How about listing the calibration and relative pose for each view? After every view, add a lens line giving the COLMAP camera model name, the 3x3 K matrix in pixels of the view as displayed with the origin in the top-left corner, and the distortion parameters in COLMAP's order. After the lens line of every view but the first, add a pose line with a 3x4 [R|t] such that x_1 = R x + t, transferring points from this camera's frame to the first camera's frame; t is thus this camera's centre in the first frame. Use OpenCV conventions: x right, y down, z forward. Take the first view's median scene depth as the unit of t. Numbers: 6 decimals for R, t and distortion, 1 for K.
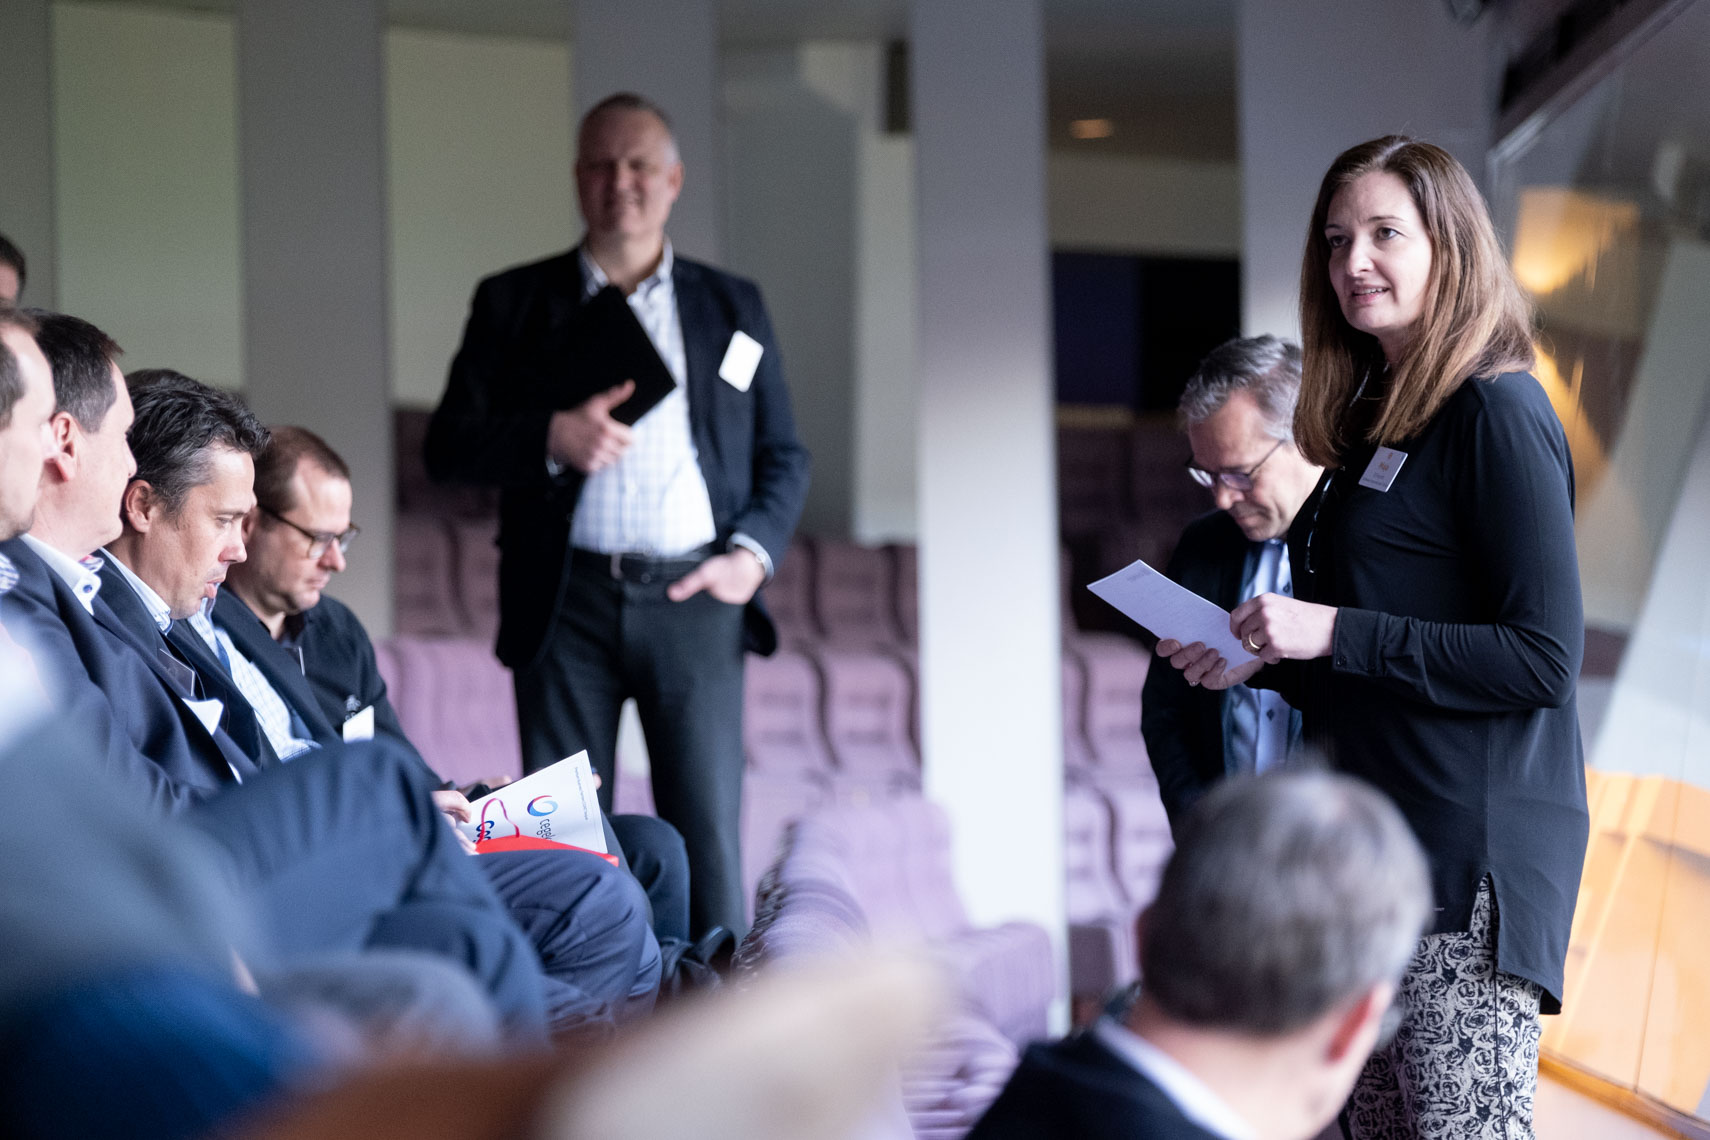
lens RADIAL K [[8204.0, 0, 858.8], [0, 8204.0, 556.7], [0, 0, 1]] dist [-1.772110, 0.000000]
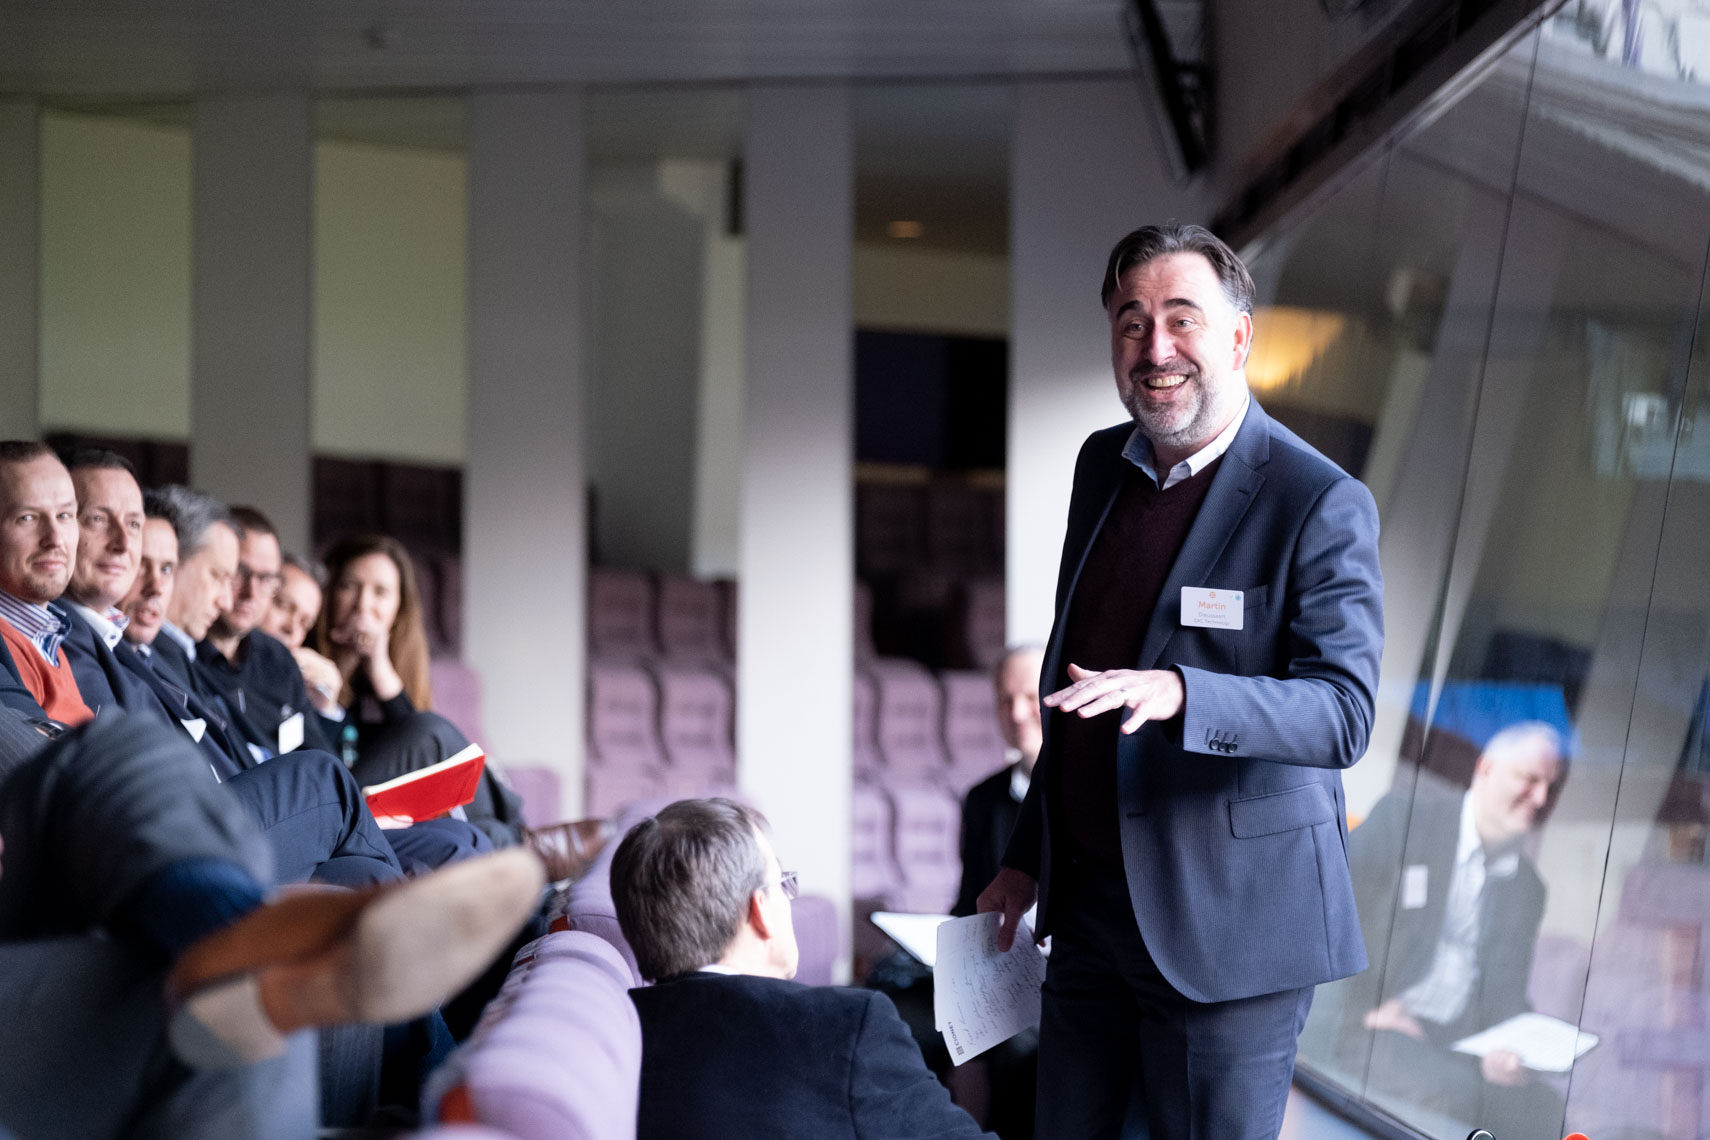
lens RADIAL K [[8204.0, 0, 850.4], [0, 8204.0, 577.5], [0, 0, 1]] dist [-1.772110, 0.000000]
pose [[0.999580, 0.026394, 0.011995, 0.008913], [-0.026450, 0.999640, 0.004506, -0.008117], [-0.011872, -0.004822, 0.999918, -0.215664]]
